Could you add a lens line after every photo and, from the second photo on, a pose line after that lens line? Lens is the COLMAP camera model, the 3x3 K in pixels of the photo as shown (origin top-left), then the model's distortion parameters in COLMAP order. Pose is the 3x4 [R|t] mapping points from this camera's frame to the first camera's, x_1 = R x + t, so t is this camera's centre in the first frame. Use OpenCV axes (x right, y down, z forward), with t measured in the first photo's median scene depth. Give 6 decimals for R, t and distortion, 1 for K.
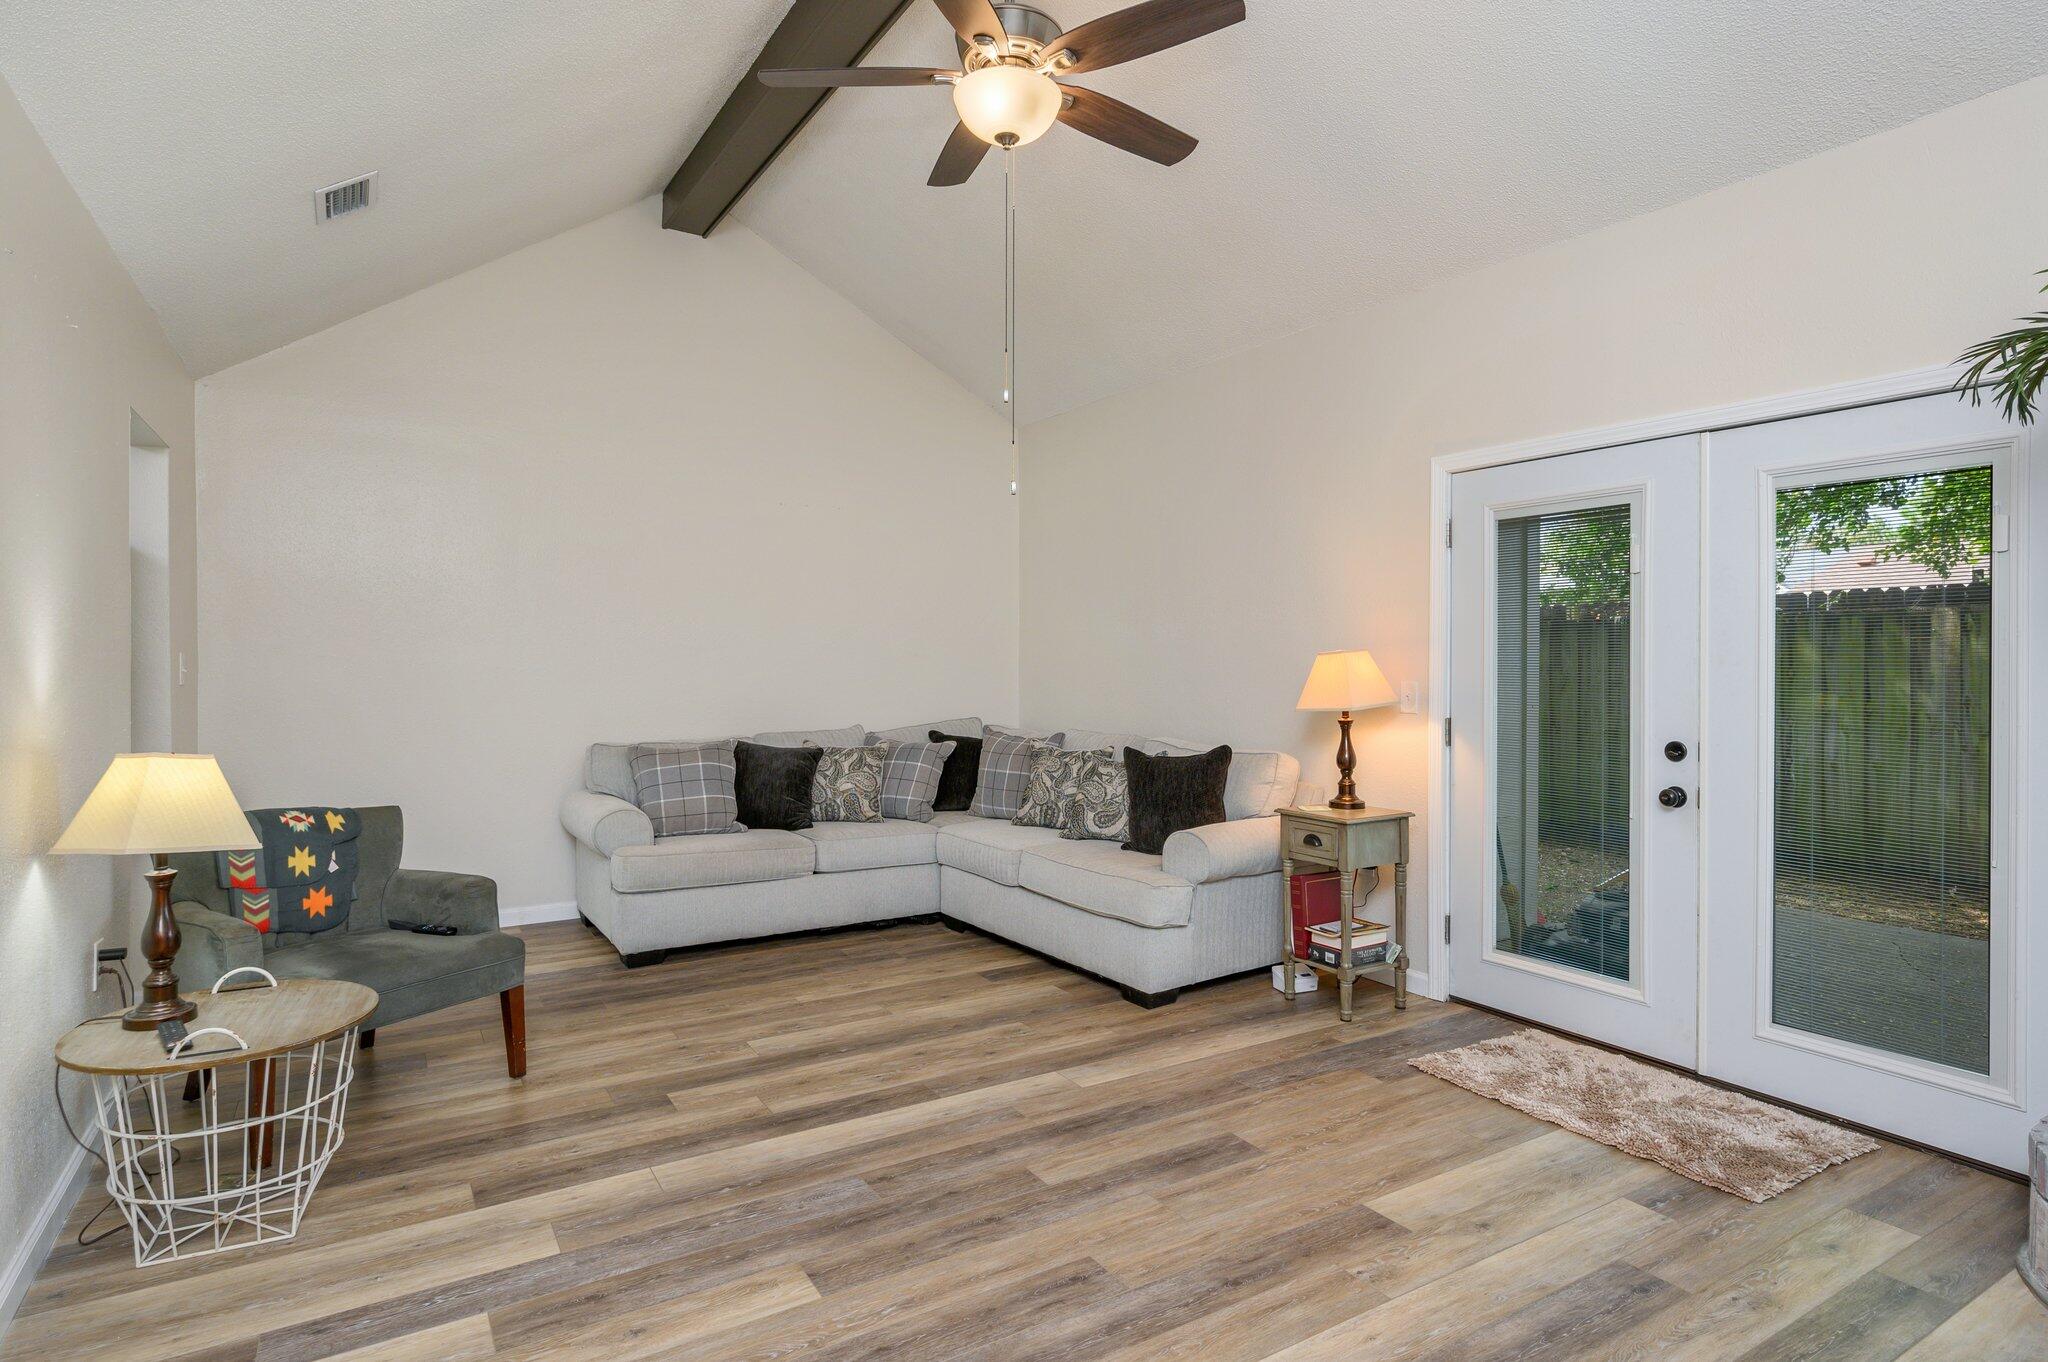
lens RADIAL K [[1075.0, 0, 1038.3], [0, 1075.0, 667.8], [0, 0, 1]] dist [-0.004338, 0.000539]
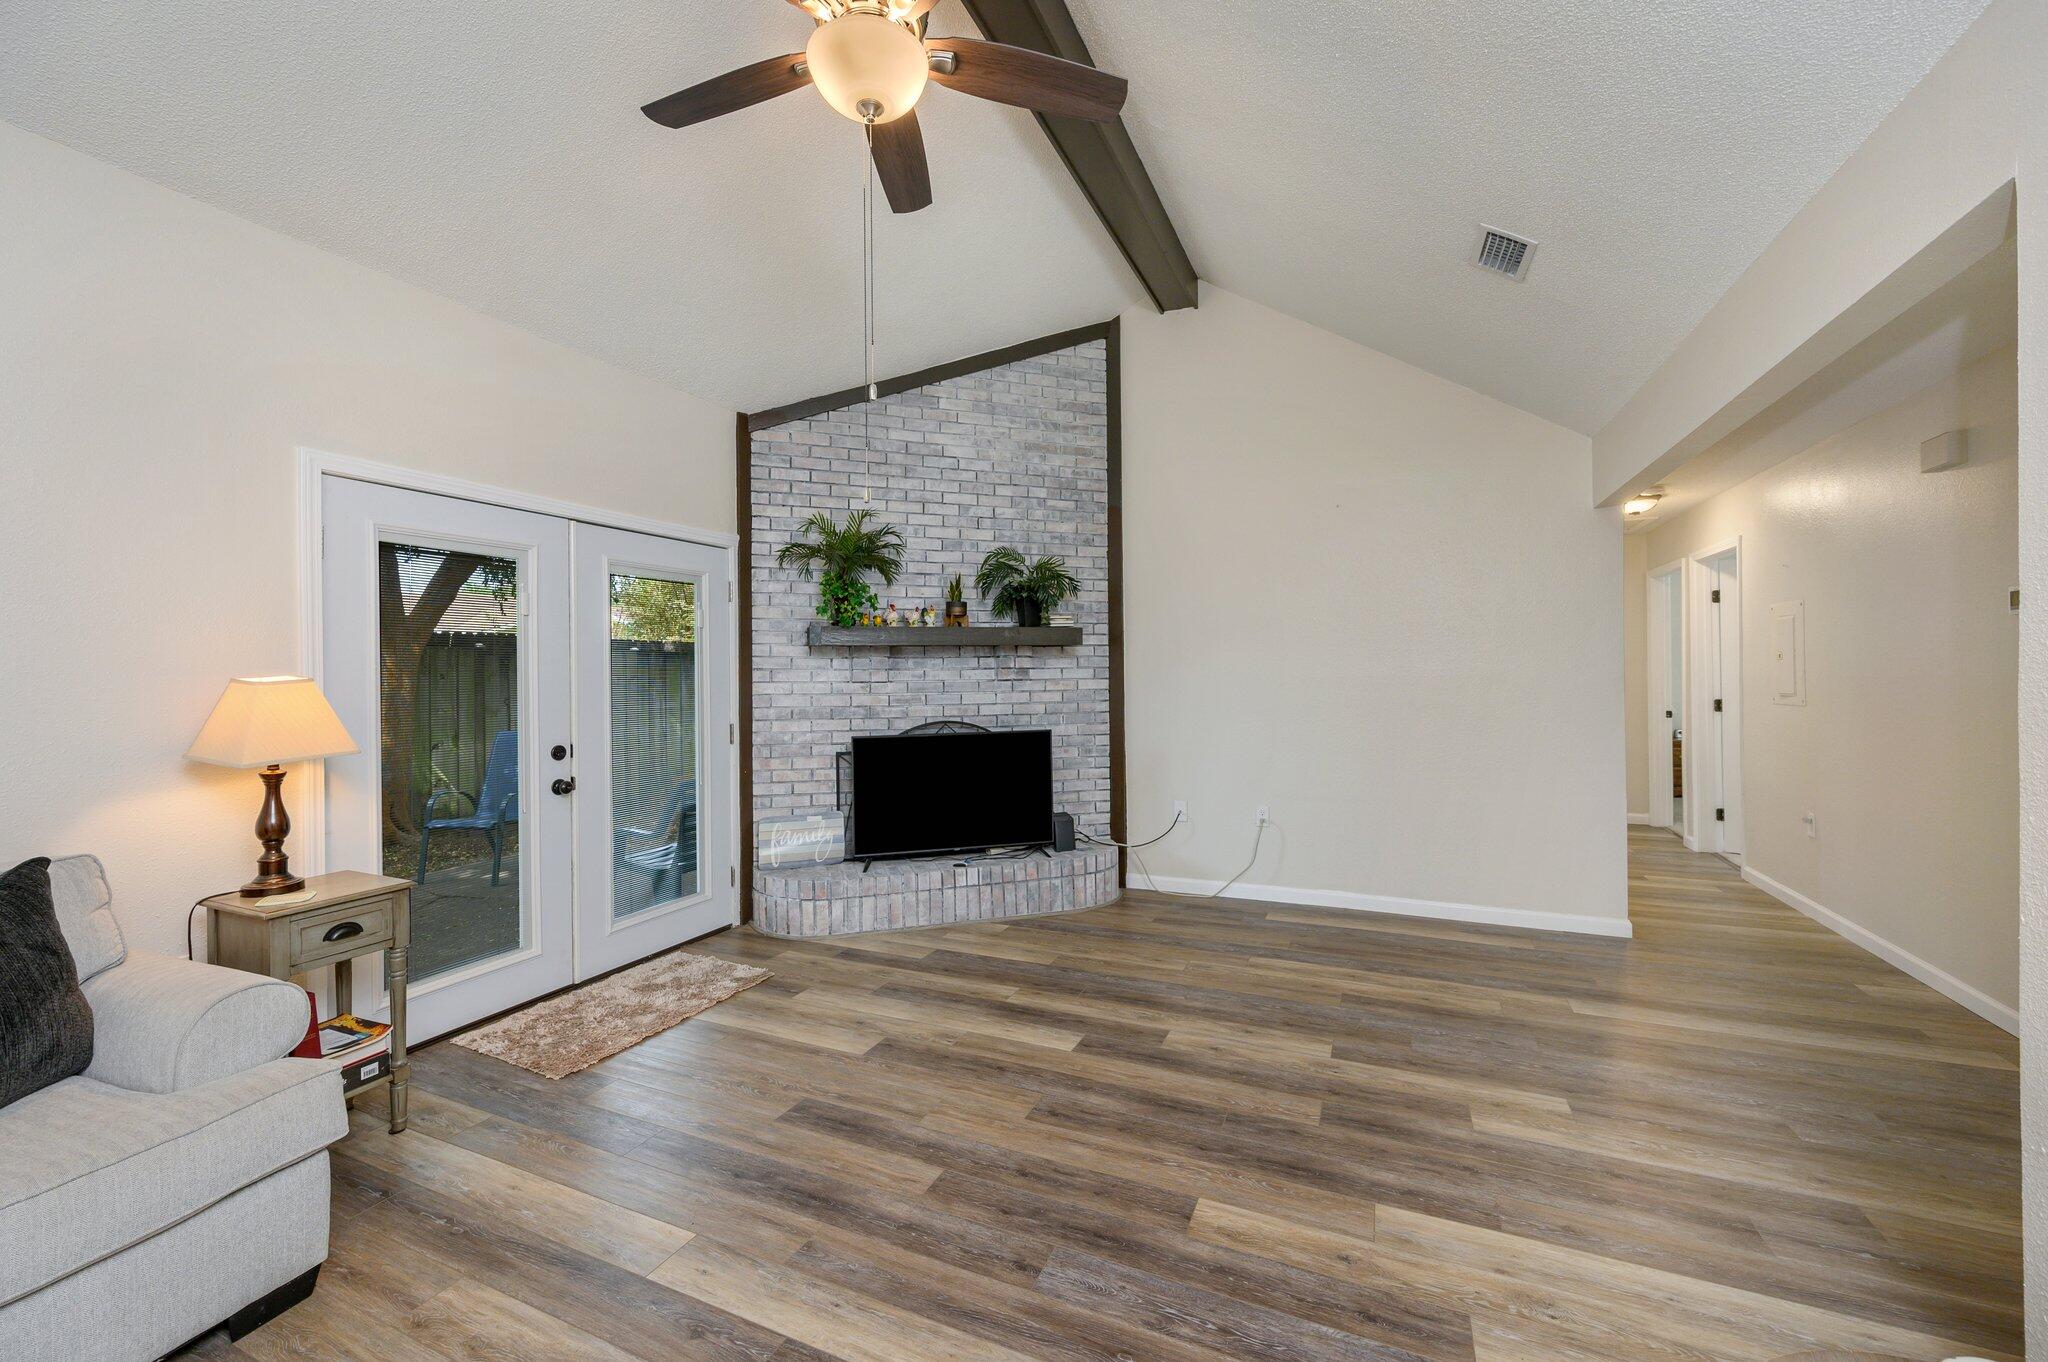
lens RADIAL K [[813.6, 0, 1011.9], [0, 813.6, 676.8], [0, 0, 1]] dist [-0.005193, -0.000375]
pose [[-0.546554, 0.001162, 0.837423, -0.694113], [0.018989, 0.999759, 0.011006, -0.020507], [-0.837208, 0.021918, -0.546445, 1.345146]]
